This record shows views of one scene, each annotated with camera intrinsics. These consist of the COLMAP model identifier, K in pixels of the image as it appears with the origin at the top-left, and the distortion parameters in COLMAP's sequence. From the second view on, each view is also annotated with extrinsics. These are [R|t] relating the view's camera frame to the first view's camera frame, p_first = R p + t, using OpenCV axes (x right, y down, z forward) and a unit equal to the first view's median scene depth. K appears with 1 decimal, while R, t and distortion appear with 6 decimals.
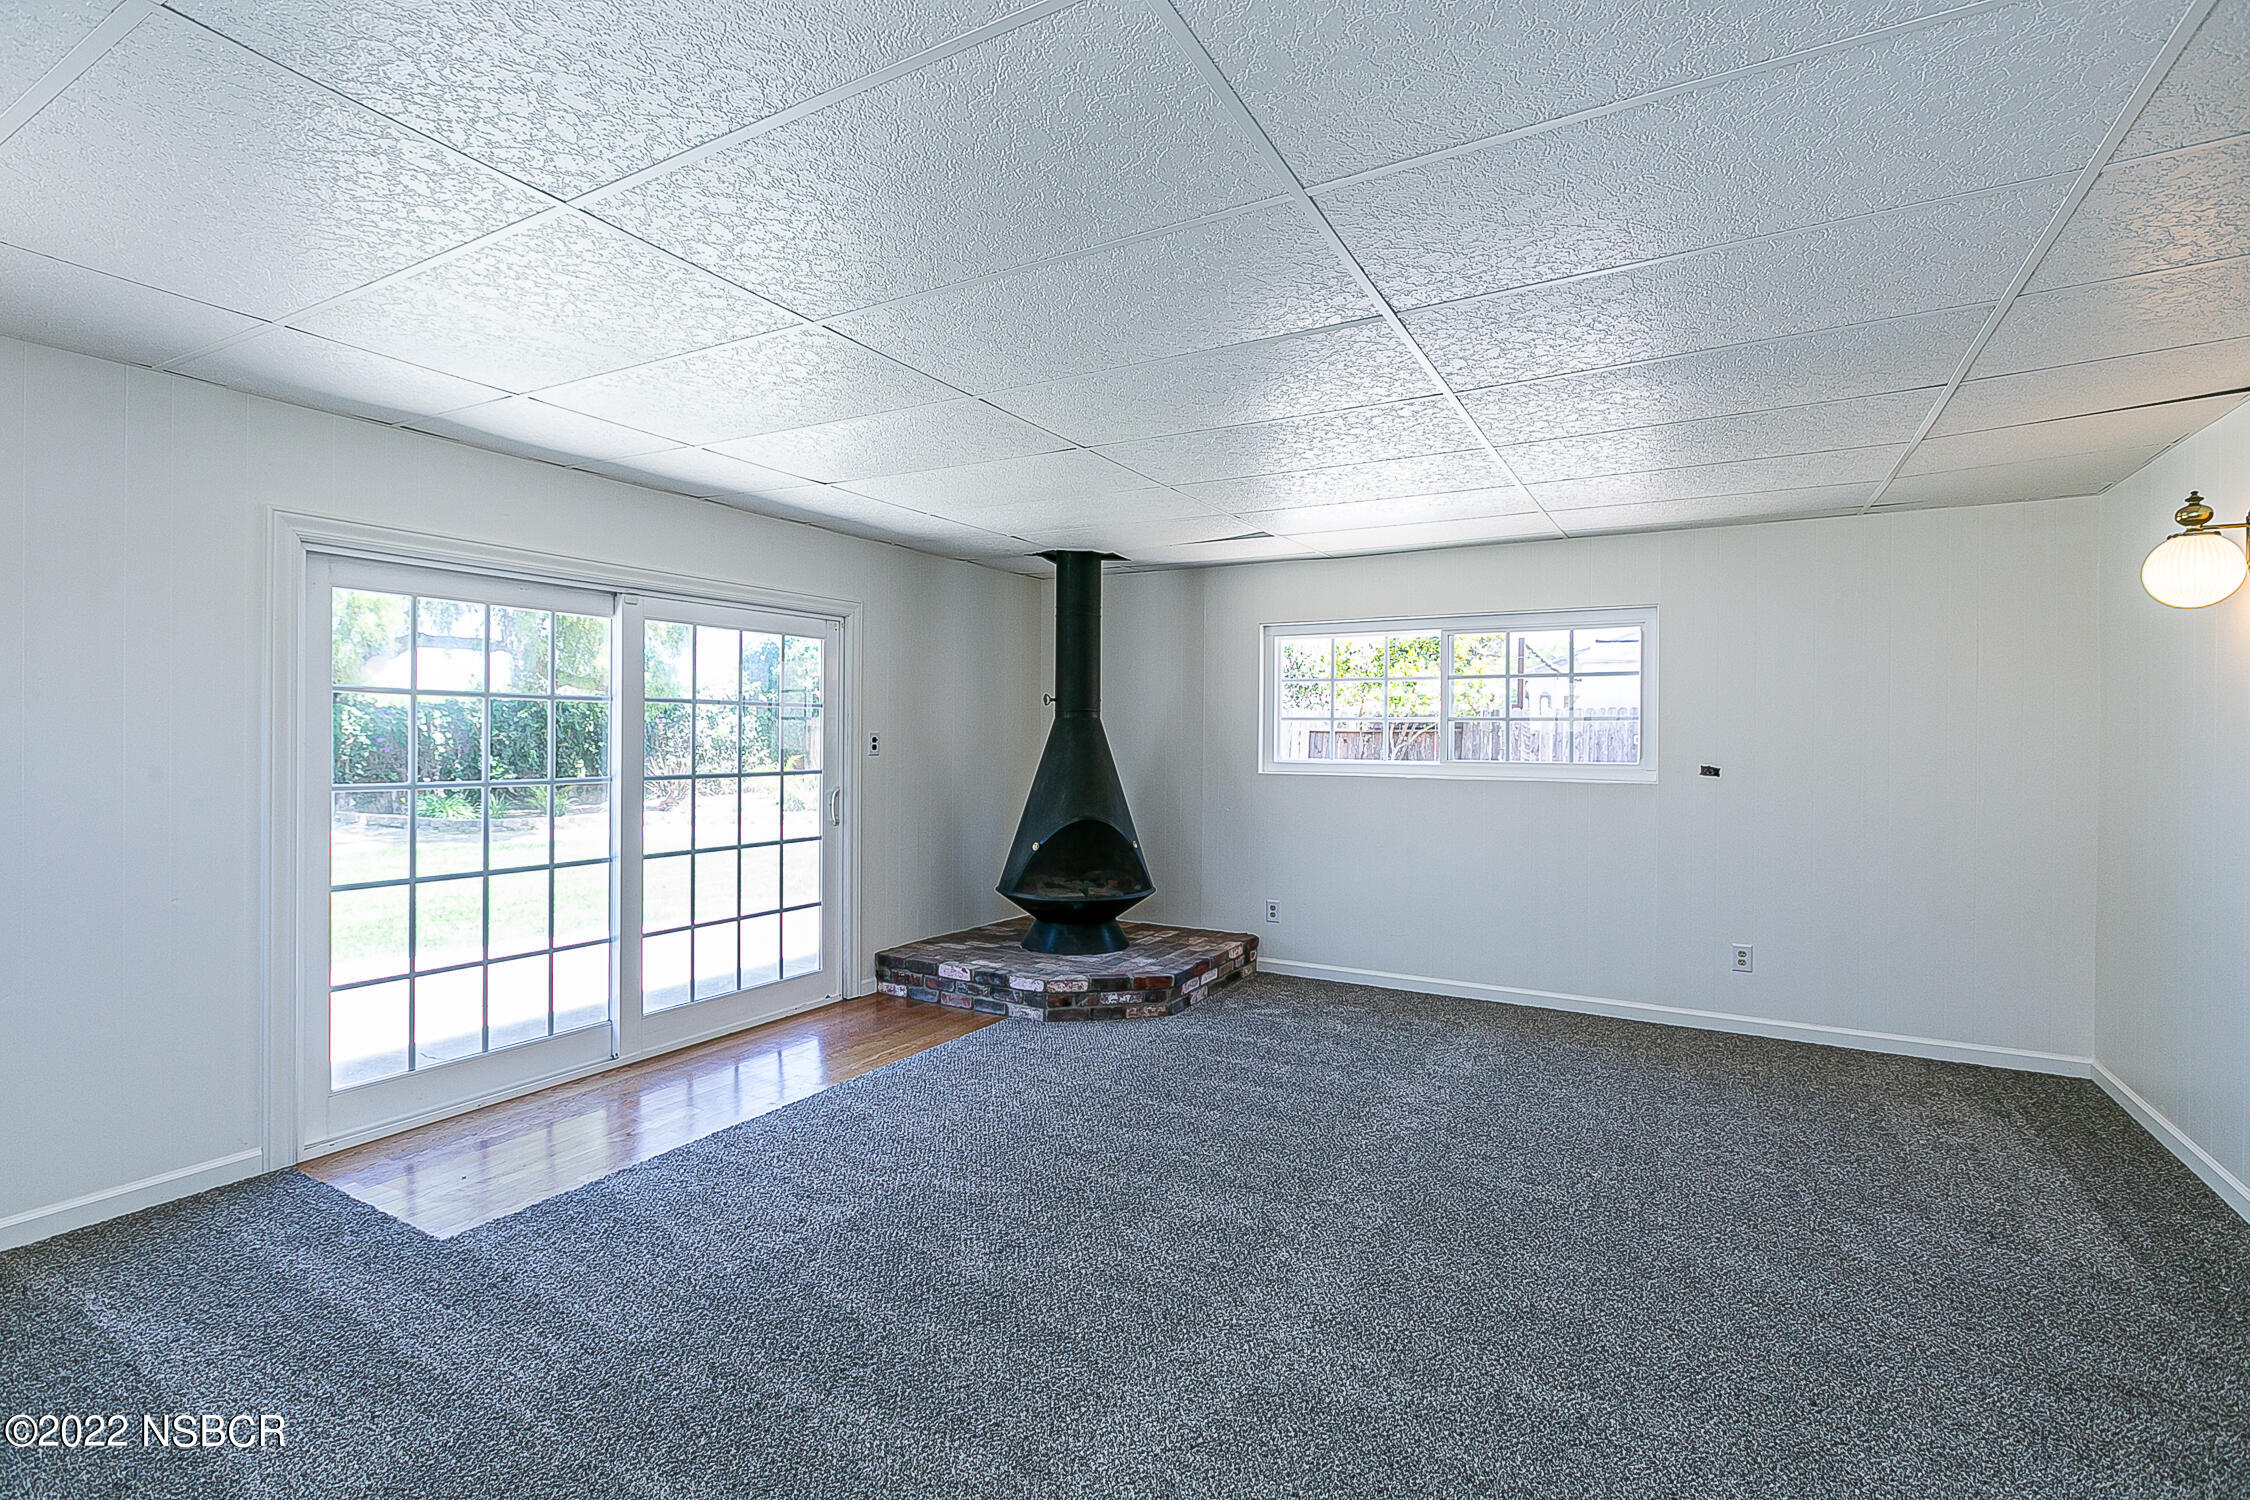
lens RADIAL K [[1049.1, 0, 1105.0], [0, 1049.1, 745.2], [0, 0, 1]] dist [-0.004123, 0.001605]
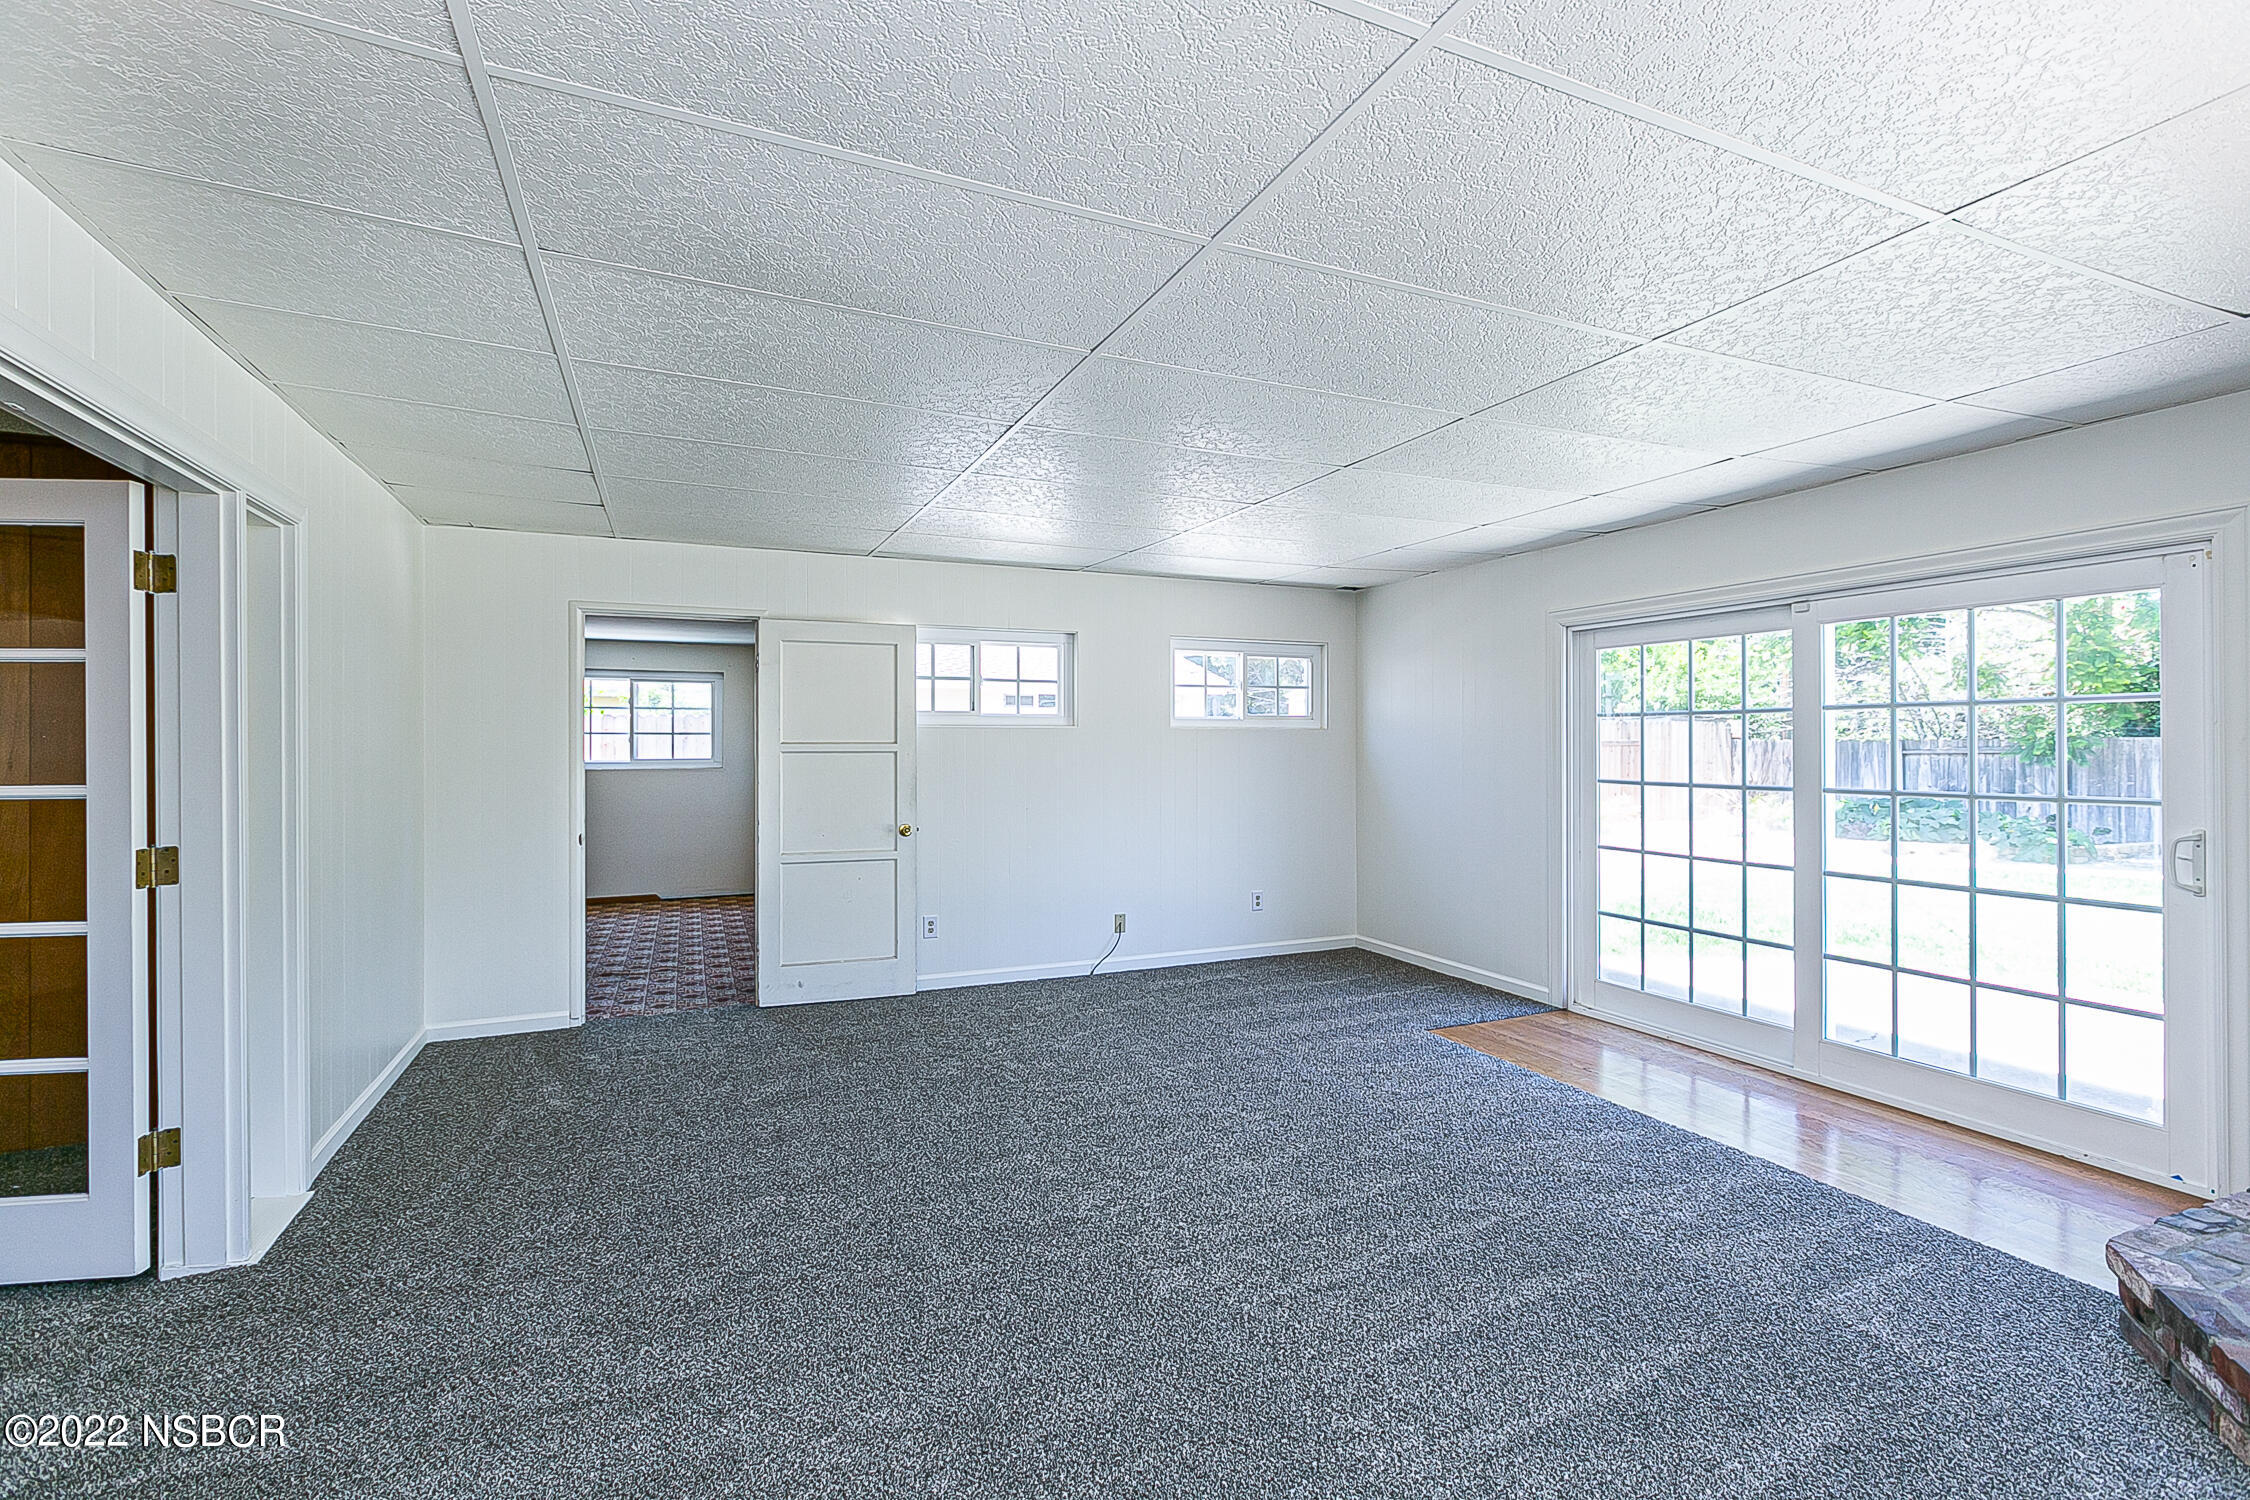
lens RADIAL K [[999.4, 0, 1124.8], [0, 999.4, 744.2], [0, 0, 1]] dist [0.004976, -0.001668]
pose [[-0.580211, 0.000407, -0.814466, 0.584025], [-0.003641, 0.999989, 0.003093, -0.009926], [0.814458, 0.004760, -0.580202, 0.876280]]
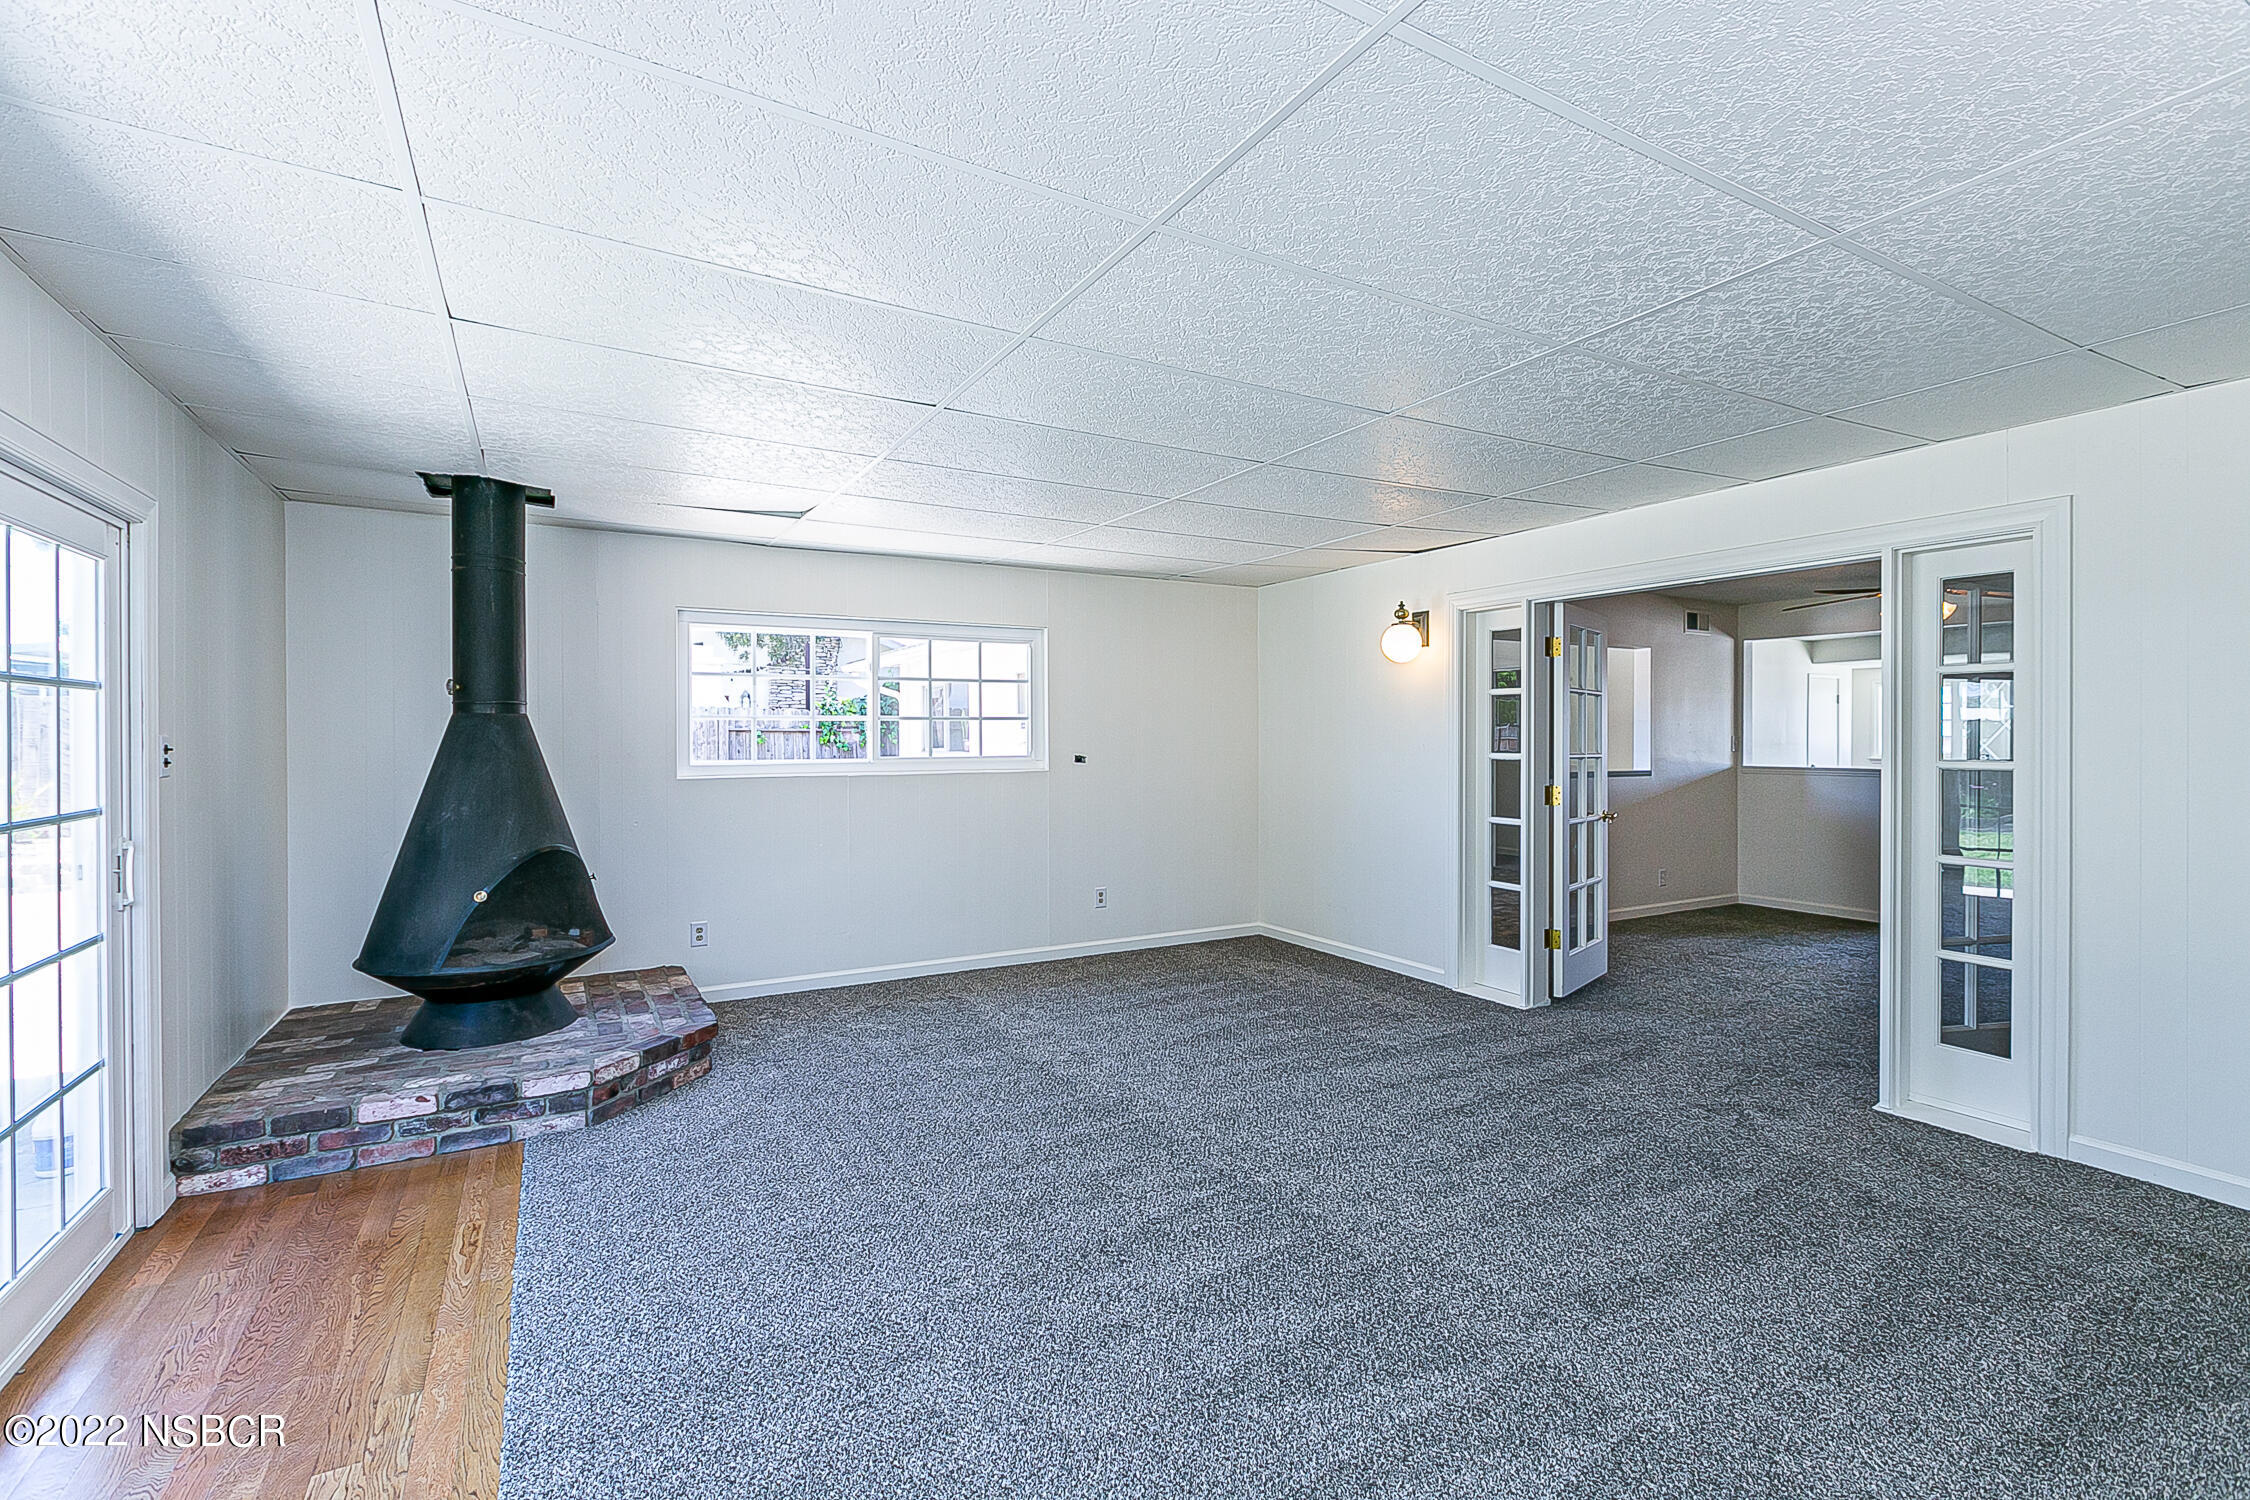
lens RADIAL K [[999.4, 0, 1141.8], [0, 999.4, 739.2], [0, 0, 1]] dist [0.004976, -0.001668]
pose [[0.490093, -0.009751, 0.871615, -0.464720], [0.015179, 0.999881, 0.002651, -0.002443], [-0.871538, 0.011931, 0.490183, 0.313330]]
